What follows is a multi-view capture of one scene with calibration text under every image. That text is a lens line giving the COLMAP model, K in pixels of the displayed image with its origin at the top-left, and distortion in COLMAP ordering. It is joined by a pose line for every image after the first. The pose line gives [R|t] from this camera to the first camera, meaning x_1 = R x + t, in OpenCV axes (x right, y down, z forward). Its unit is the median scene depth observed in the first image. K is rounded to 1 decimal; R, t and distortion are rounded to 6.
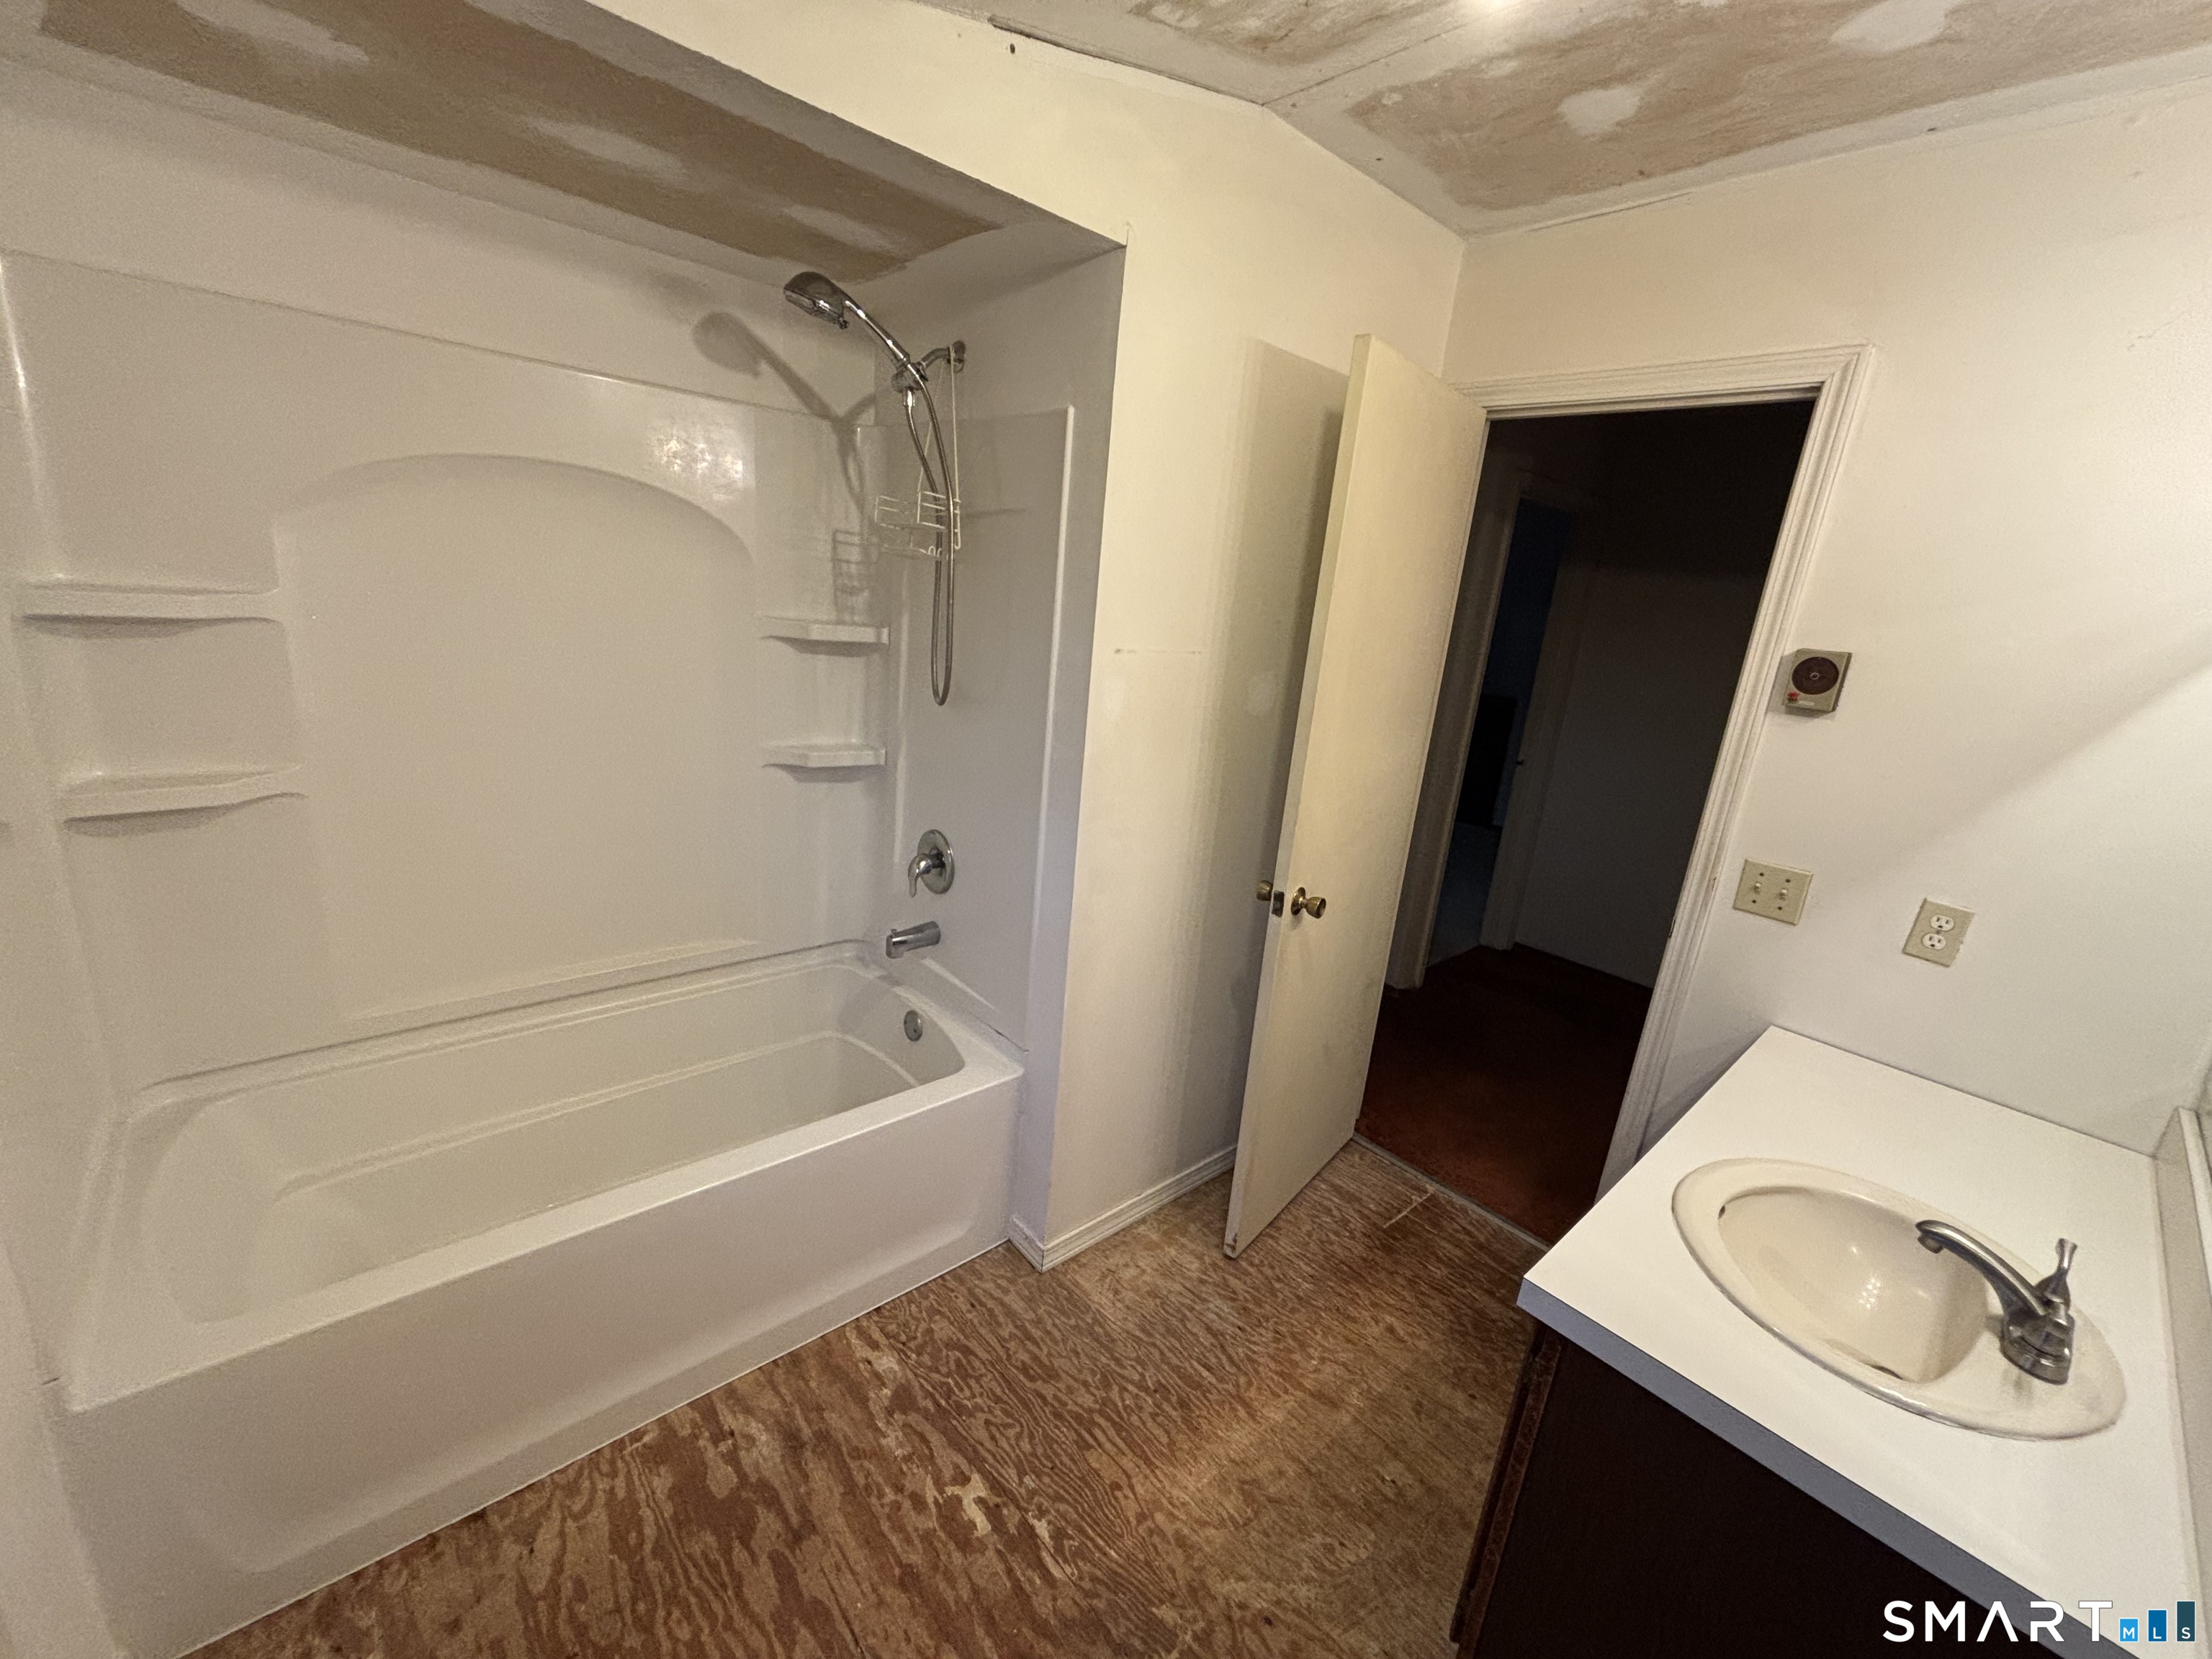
lens RADIAL K [[890.9, 0, 1102.1], [0, 890.9, 824.3], [0, 0, 1]] dist [-0.001899, 0.003331]
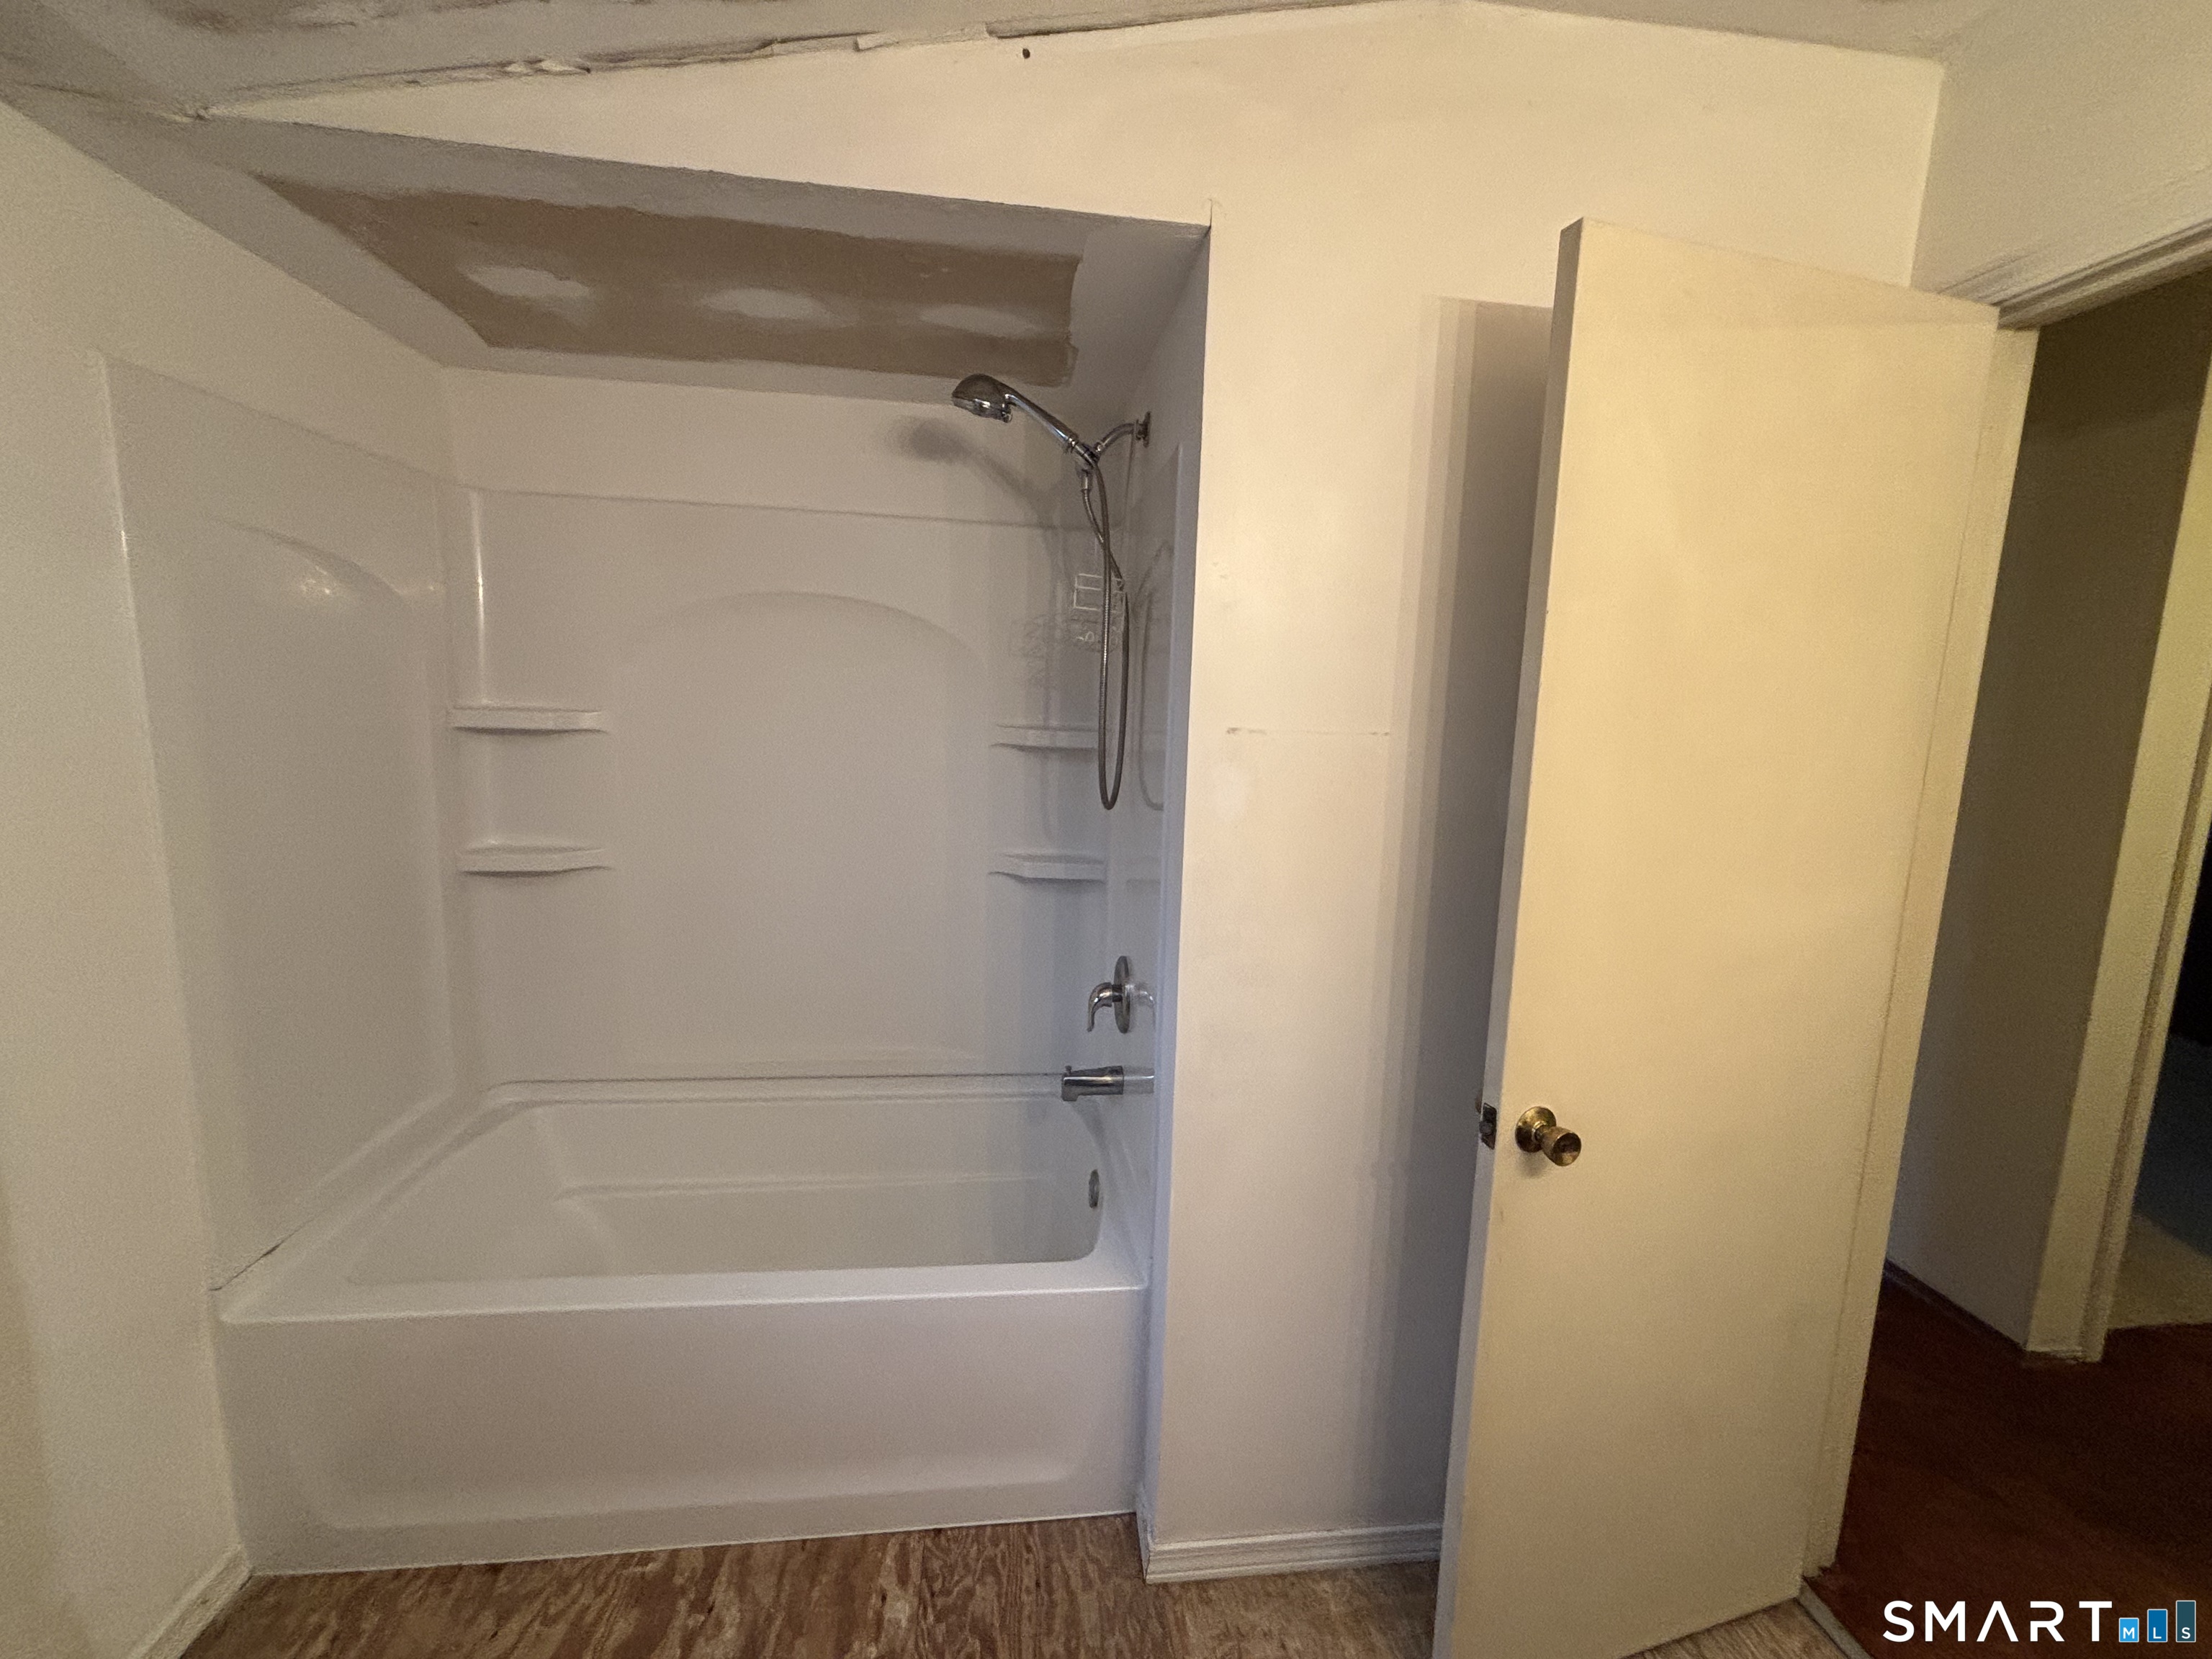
lens RADIAL K [[890.9, 0, 1102.1], [0, 890.9, 824.3], [0, 0, 1]] dist [-0.001899, 0.003331]
pose [[0.821421, 0.019380, -0.569994, 0.349240], [-0.110583, 0.985868, -0.125841, -0.011672], [0.559500, 0.166400, 0.811955, 0.330872]]
